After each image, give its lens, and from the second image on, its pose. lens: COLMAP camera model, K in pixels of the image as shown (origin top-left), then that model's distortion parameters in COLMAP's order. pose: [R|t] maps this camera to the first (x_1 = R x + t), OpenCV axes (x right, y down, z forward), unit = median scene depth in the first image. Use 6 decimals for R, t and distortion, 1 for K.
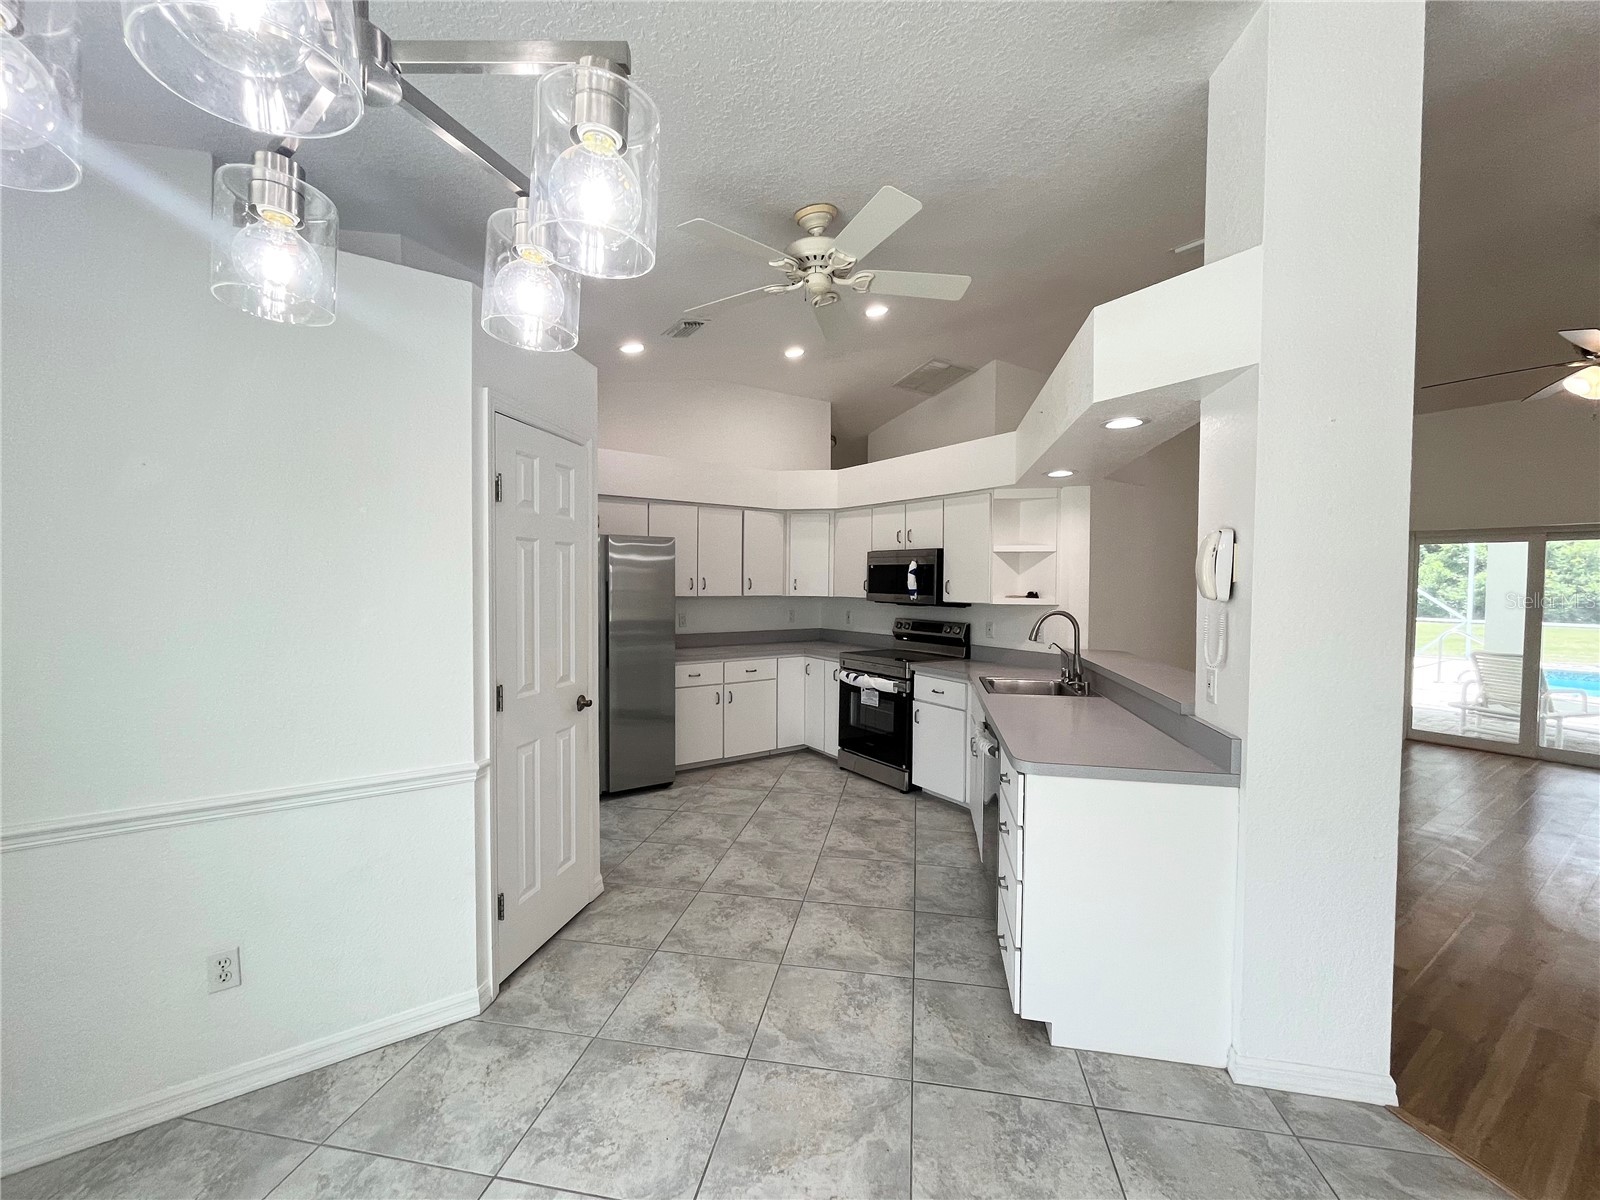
lens RADIAL K [[651.0, 0, 799.2], [0, 651.0, 599.5], [0, 0, 1]] dist [-0.002307, 0.000087]
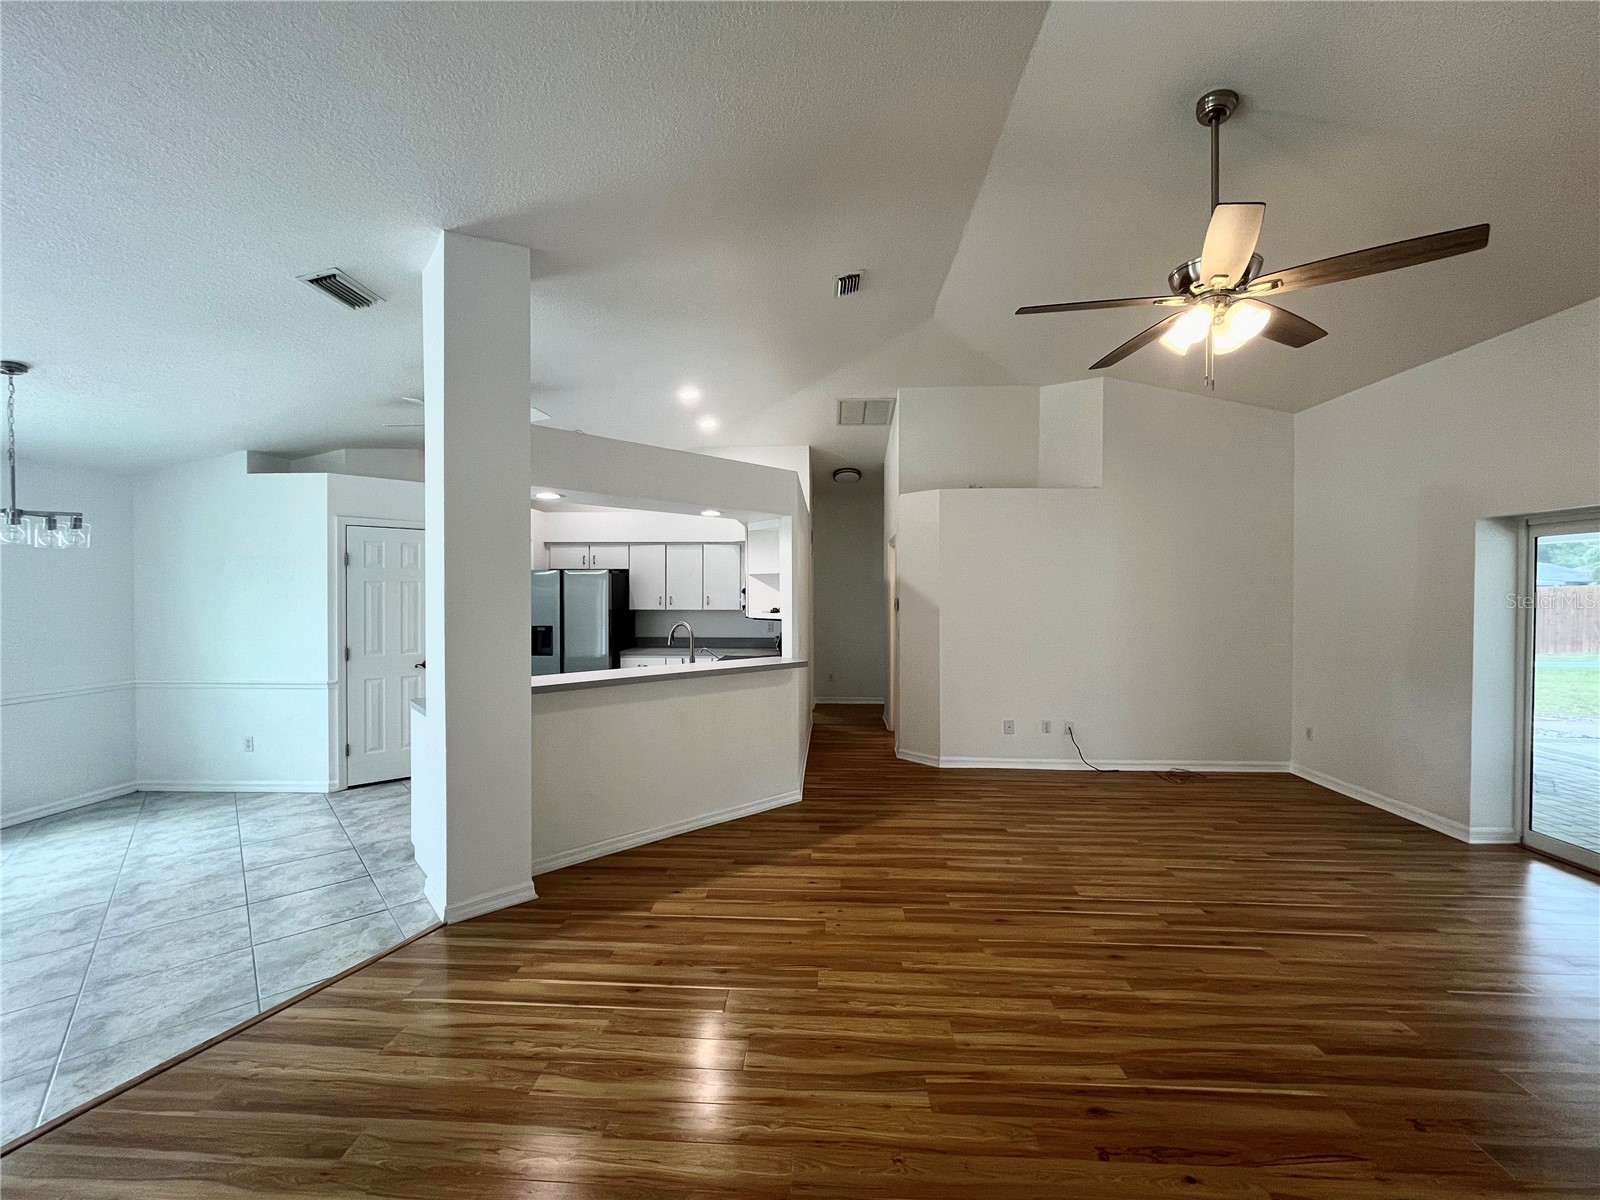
lens RADIAL K [[651.0, 0, 799.2], [0, 651.0, 599.5], [0, 0, 1]] dist [-0.002307, 0.000087]
pose [[0.793177, -0.001099, -0.608990, 1.098453], [-0.011800, 0.999783, -0.017173, -0.007714], [0.608877, 0.020807, 0.792992, 0.095111]]
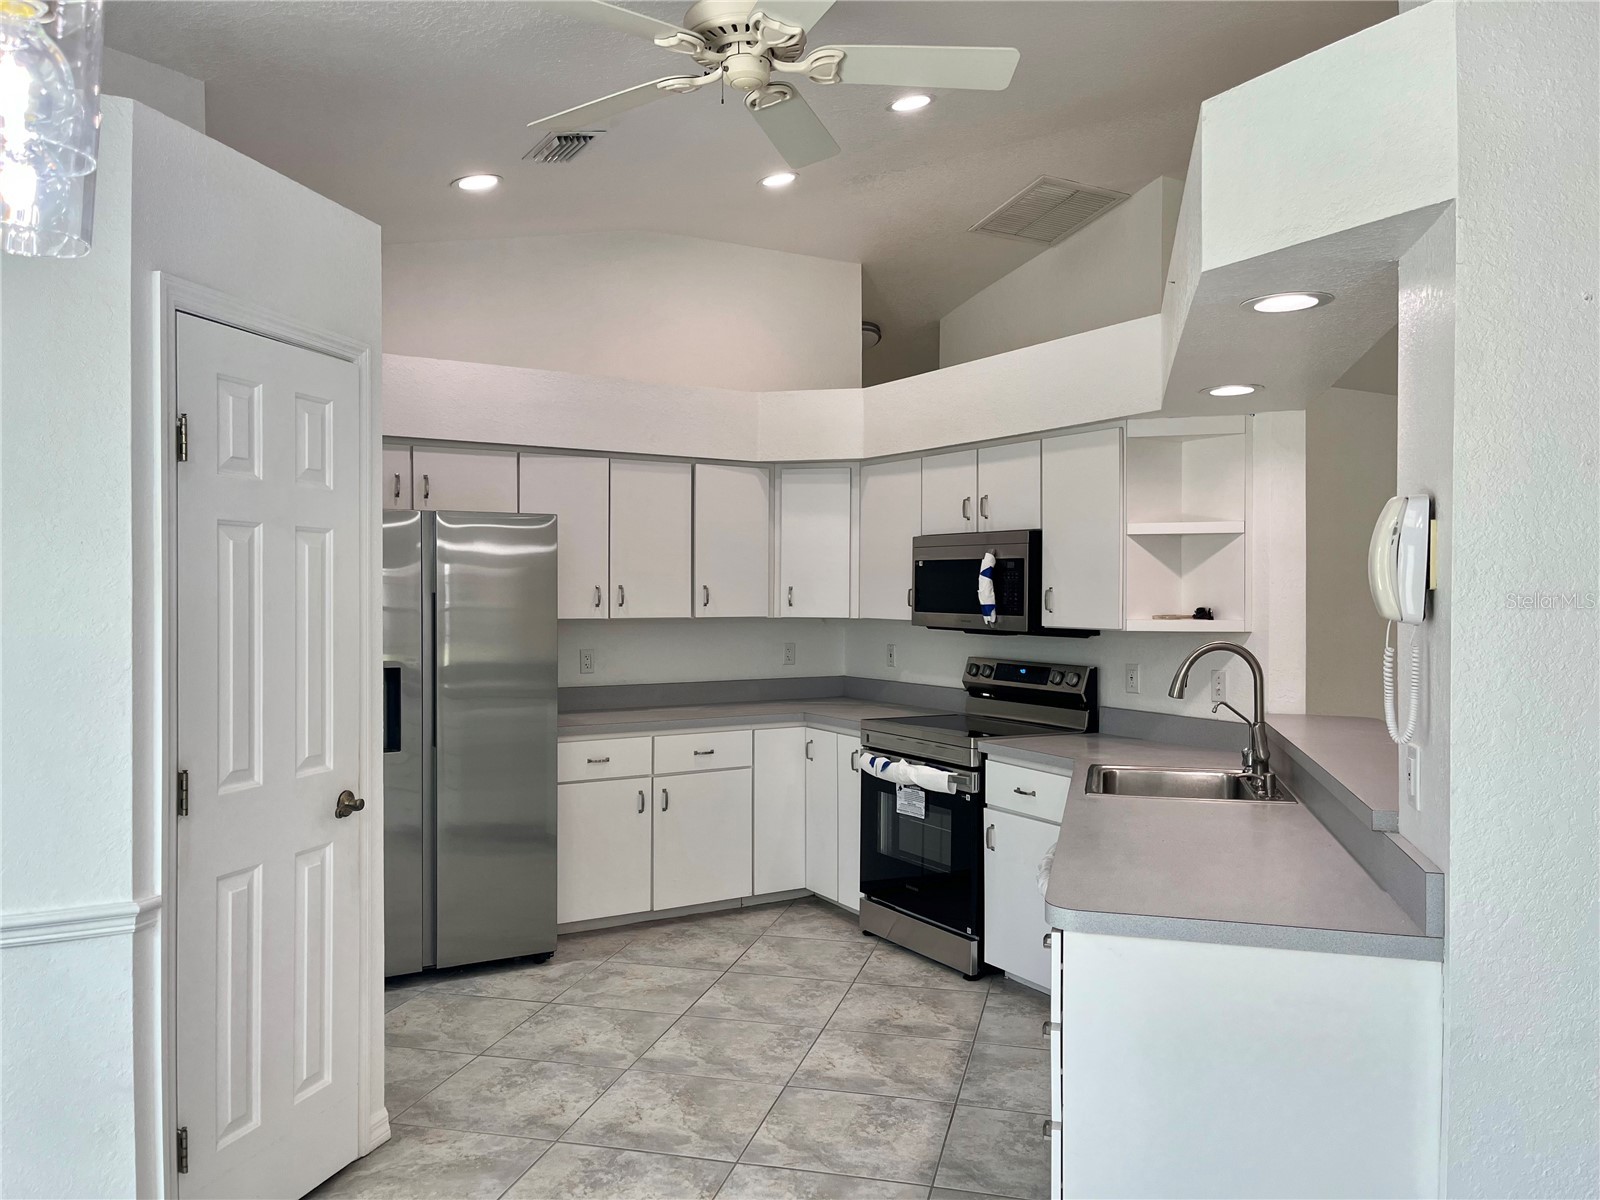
lens RADIAL K [[1221.8, 0, 791.2], [0, 1221.8, 598.8], [0, 0, 1]] dist [0.068164, -0.076490]
pose [[0.997428, -0.005216, -0.071488, 0.090568], [0.003719, 0.999771, -0.021067, 0.000839], [0.071582, 0.020747, 0.997219, -0.044711]]
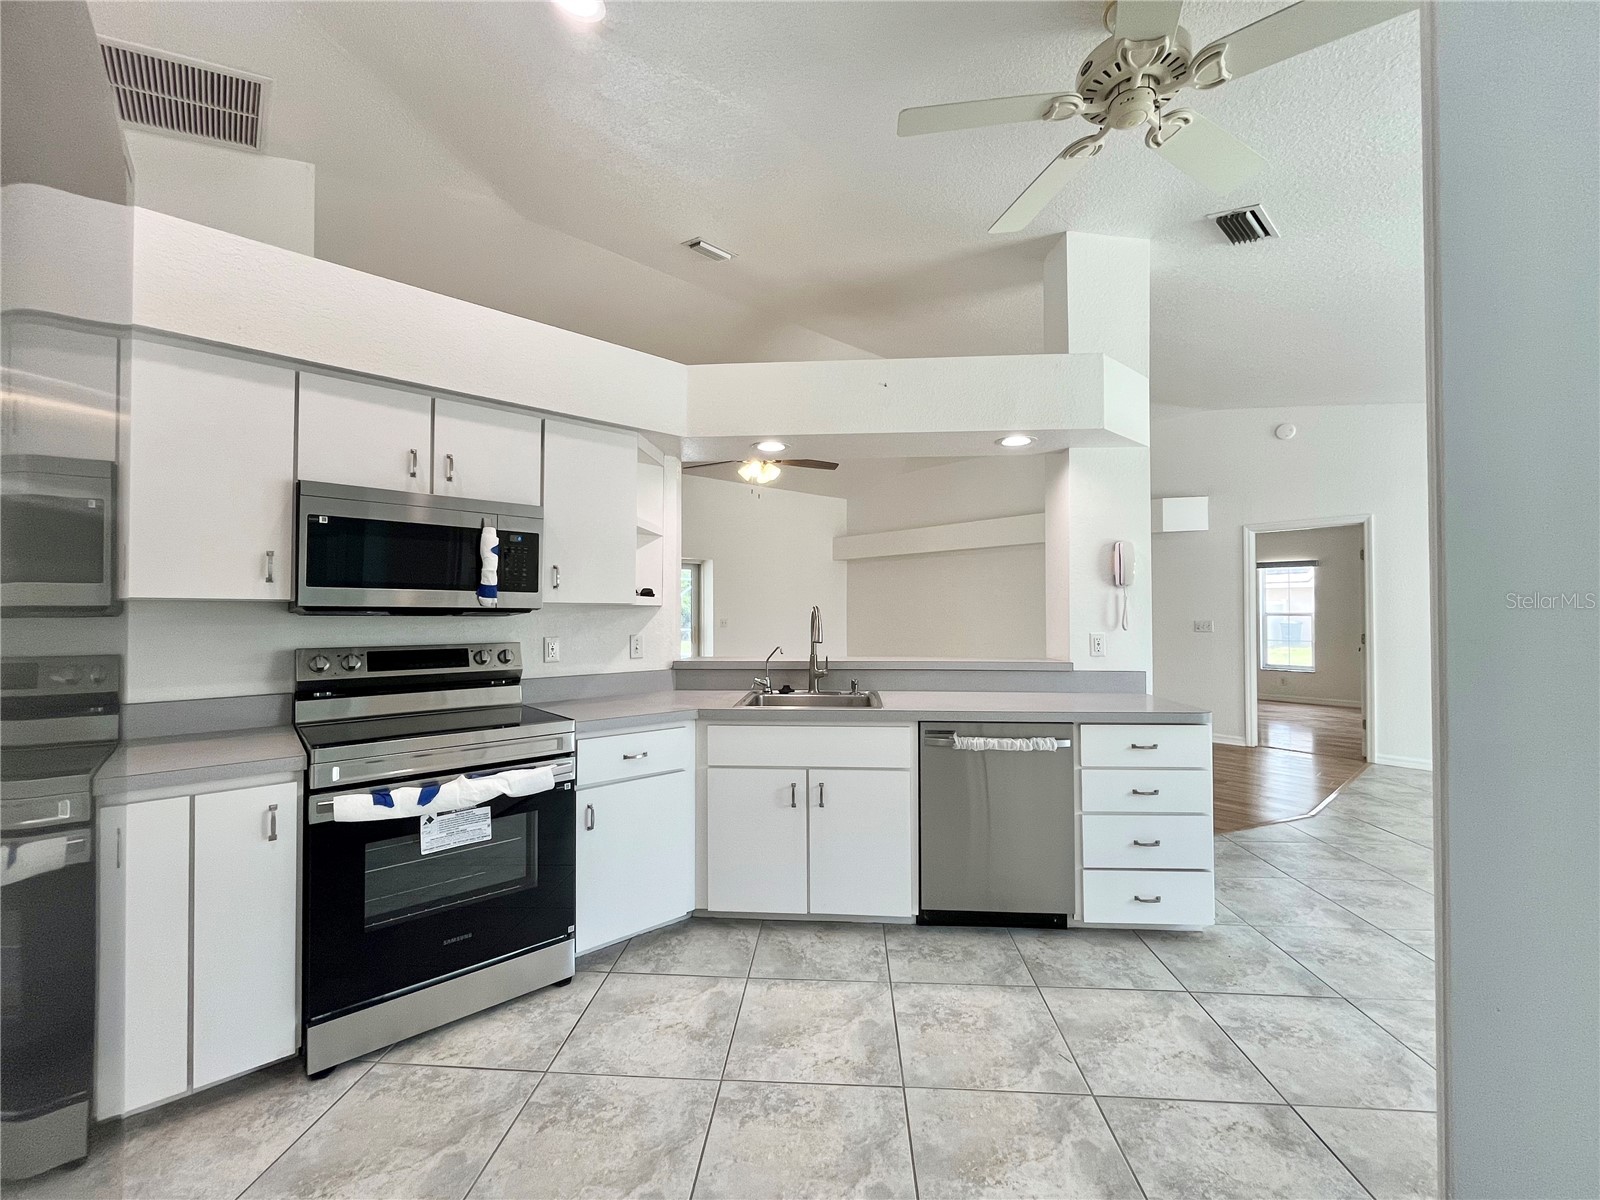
lens RADIAL K [[651.0, 0, 799.2], [0, 651.0, 599.5], [0, 0, 1]] dist [-0.002307, 0.000087]
pose [[-0.113351, 0.009147, 0.993513, -0.374839], [0.027506, 0.999603, -0.006065, 0.009976], [-0.993174, 0.026640, -0.113557, 0.902085]]
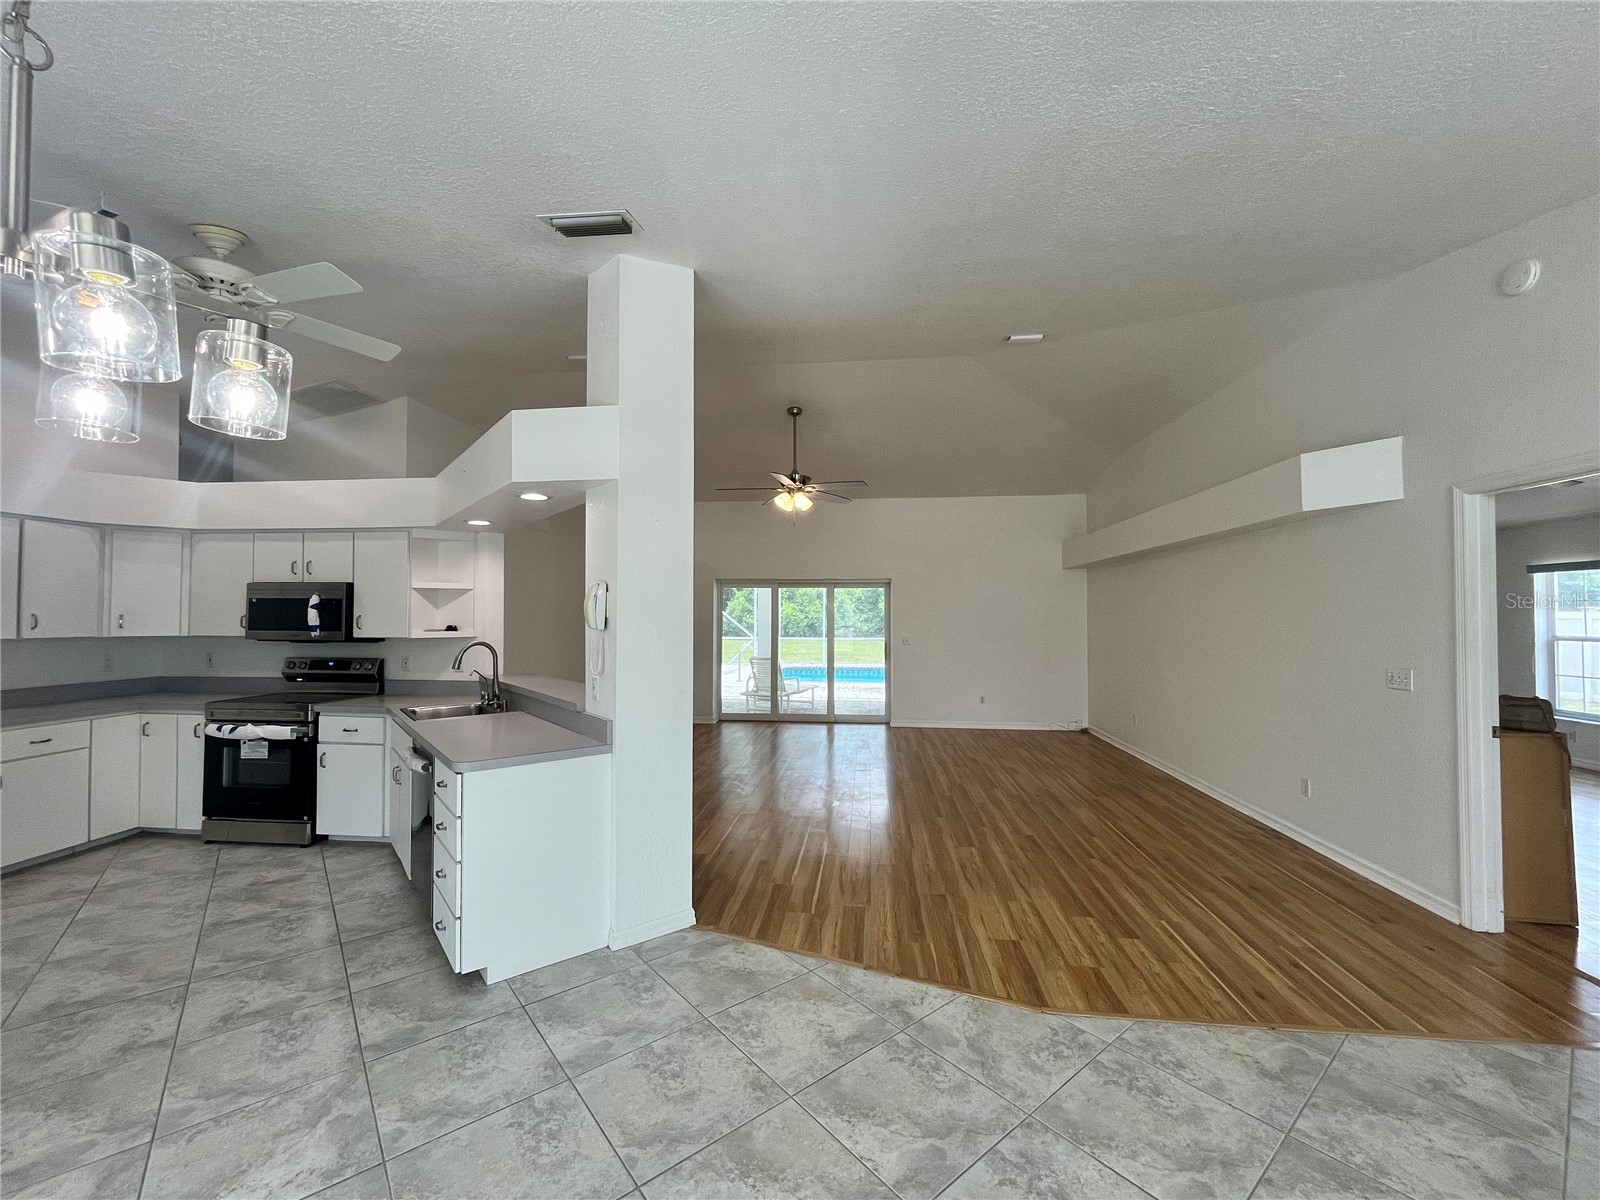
lens RADIAL K [[651.0, 0, 799.2], [0, 651.0, 599.5], [0, 0, 1]] dist [-0.002307, 0.000087]
pose [[0.653308, 0.009305, 0.757035, -0.084677], [0.026615, 0.999024, -0.035248, -0.001236], [-0.756624, 0.043176, 0.652423, -0.149323]]
